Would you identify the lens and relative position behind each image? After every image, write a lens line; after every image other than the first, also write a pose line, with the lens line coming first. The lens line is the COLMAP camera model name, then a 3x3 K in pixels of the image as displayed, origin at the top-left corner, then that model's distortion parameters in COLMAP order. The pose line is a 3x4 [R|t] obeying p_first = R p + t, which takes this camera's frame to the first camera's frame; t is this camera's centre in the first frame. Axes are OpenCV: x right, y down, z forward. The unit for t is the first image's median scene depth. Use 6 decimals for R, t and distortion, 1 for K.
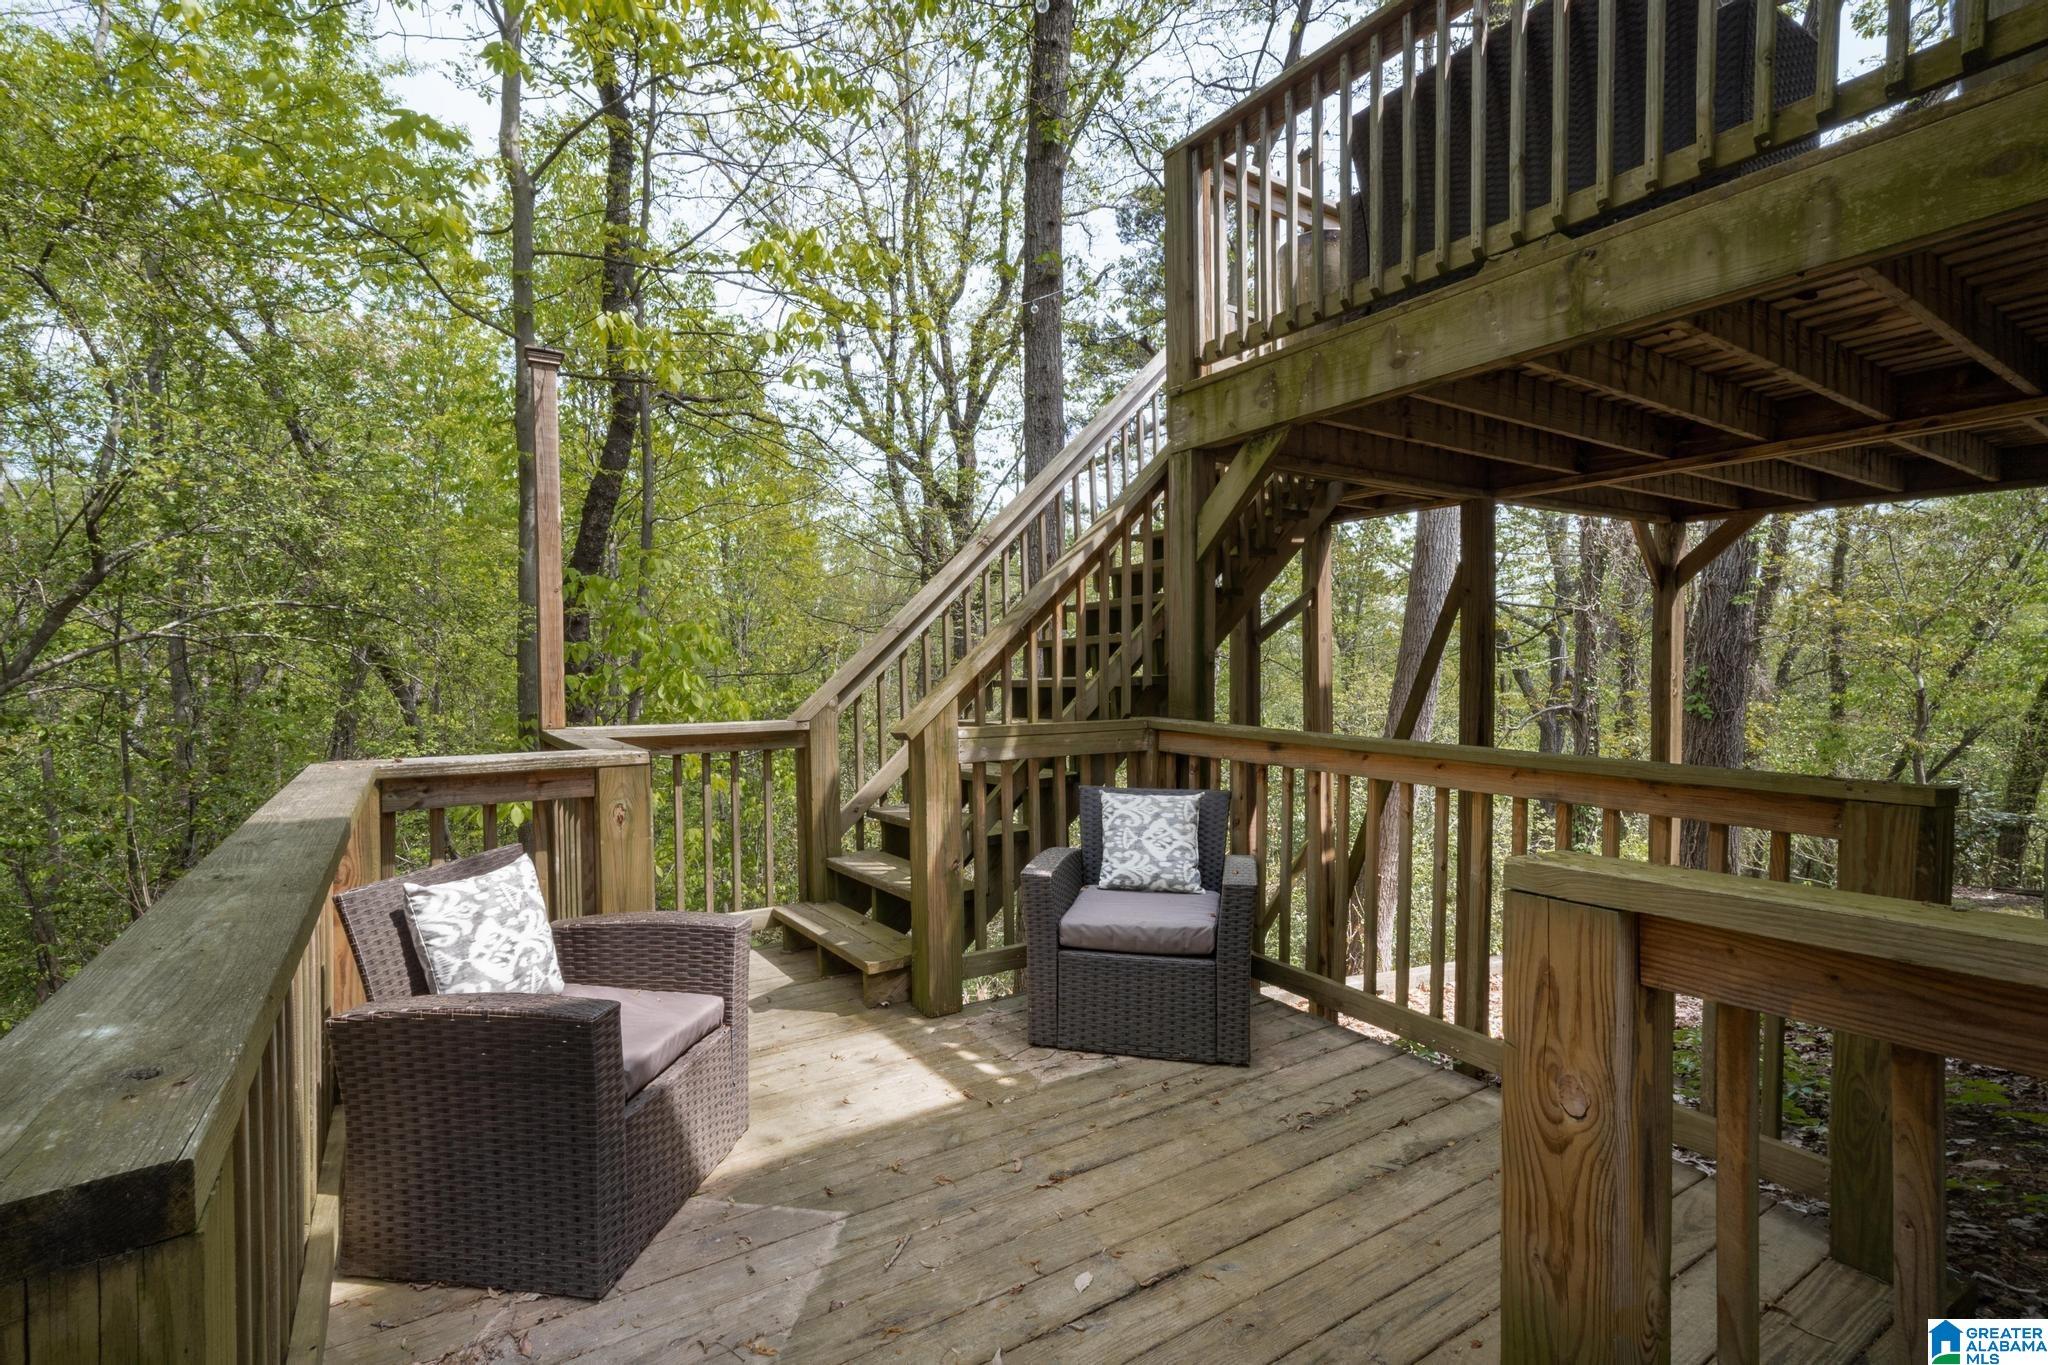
lens RADIAL K [[941.0, 0, 1026.3], [0, 941.0, 683.5], [0, 0, 1]] dist [0.000379, 0.000049]
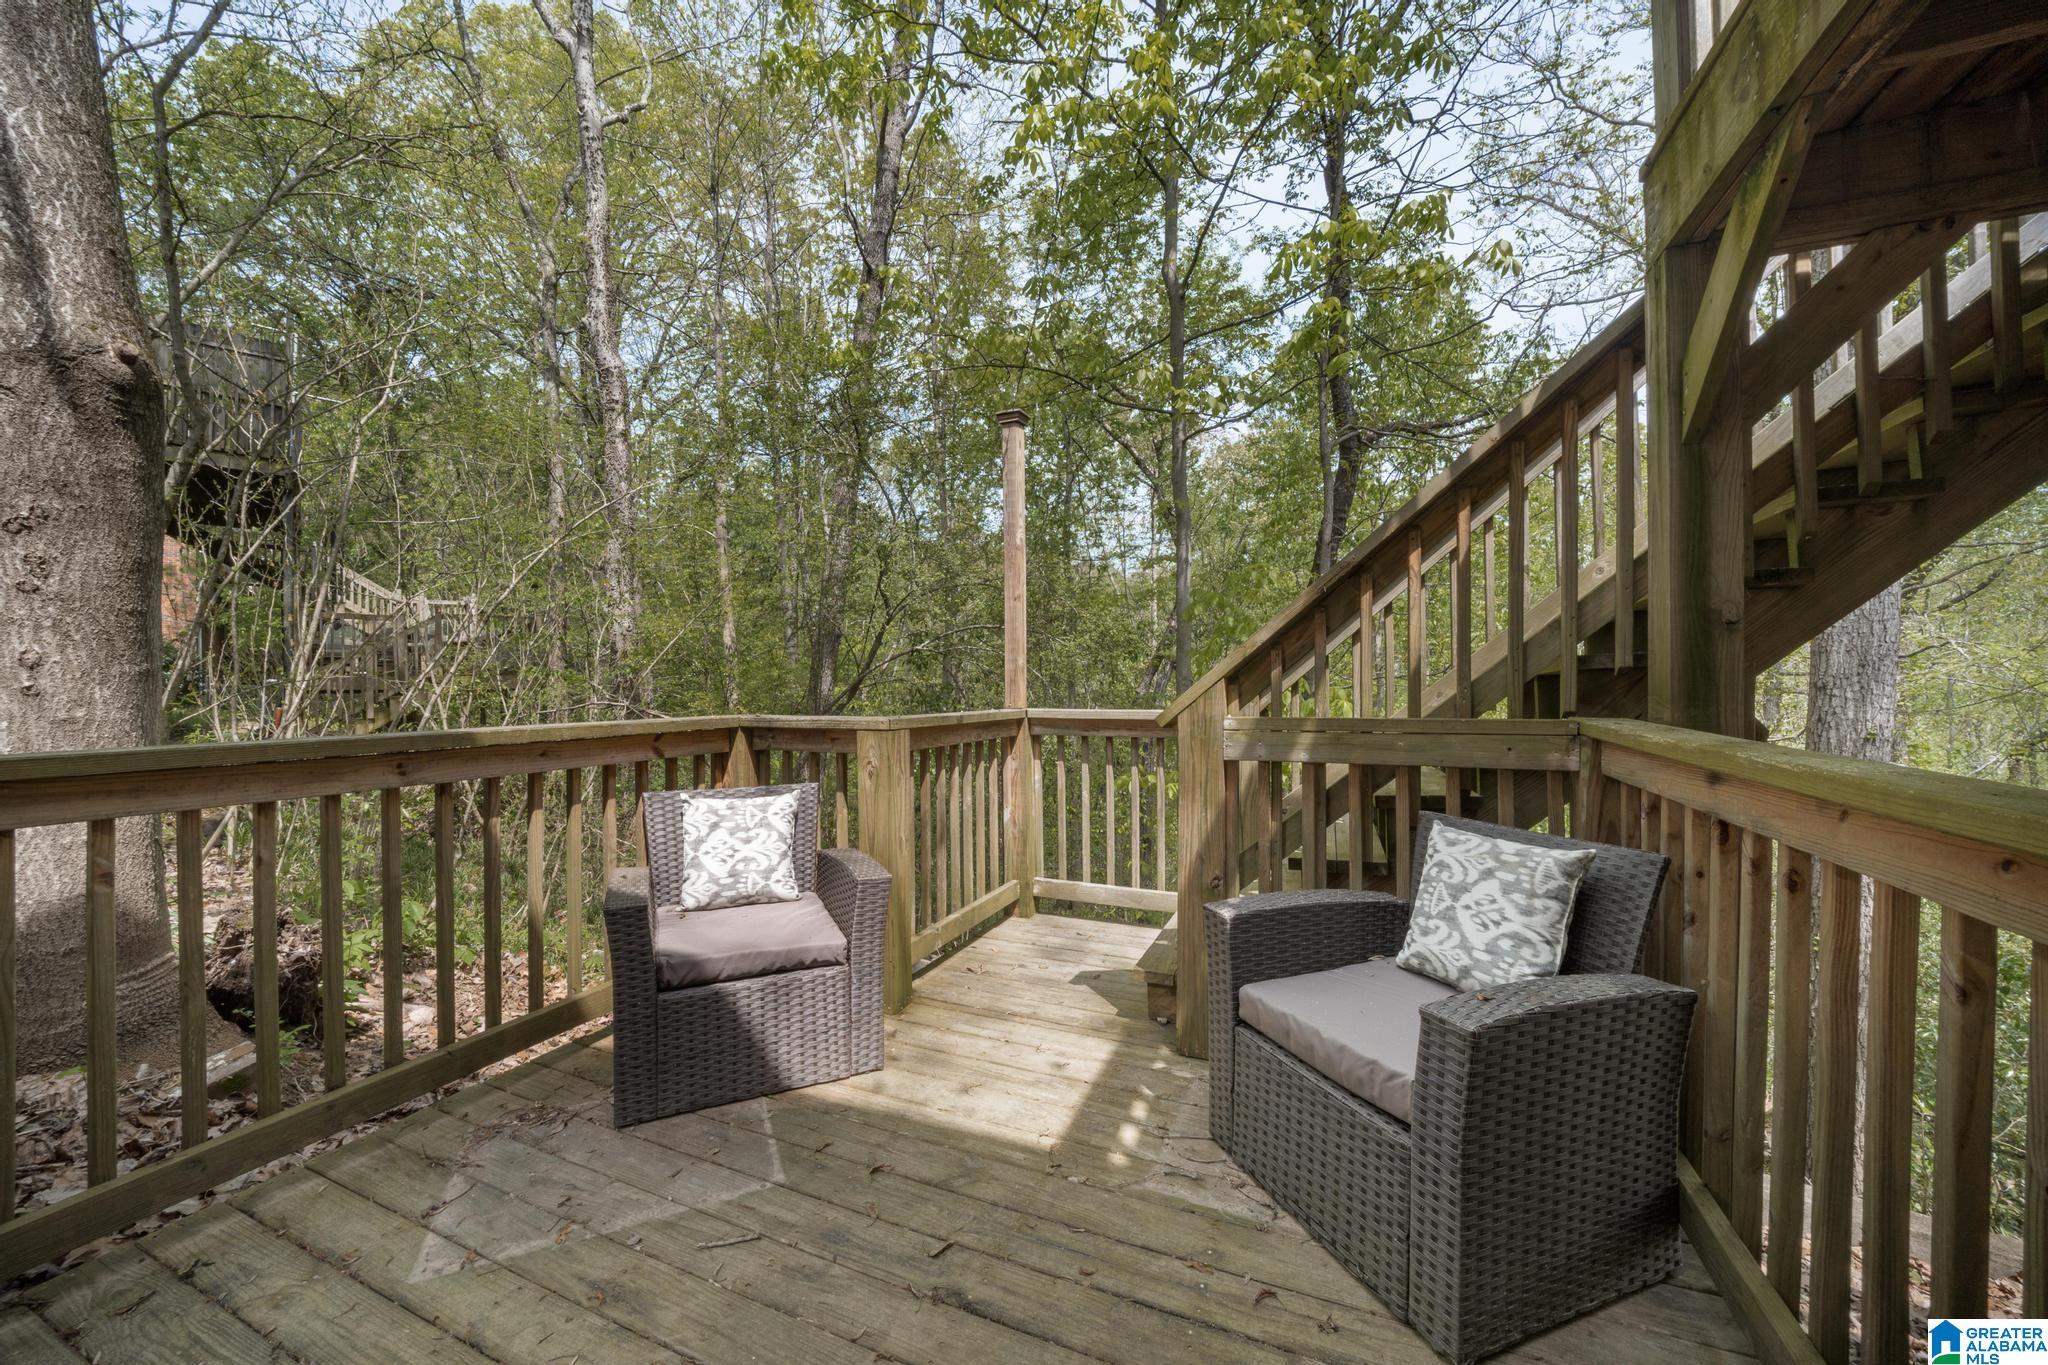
lens RADIAL K [[771.4, 0, 1021.3], [0, 771.4, 688.3], [0, 0, 1]] dist [-0.011317, -0.000016]
pose [[0.544630, 0.004747, -0.838663, 0.445951], [-0.012085, 0.999925, -0.002188, 0.029871], [0.838590, 0.011328, 0.544646, 0.547193]]
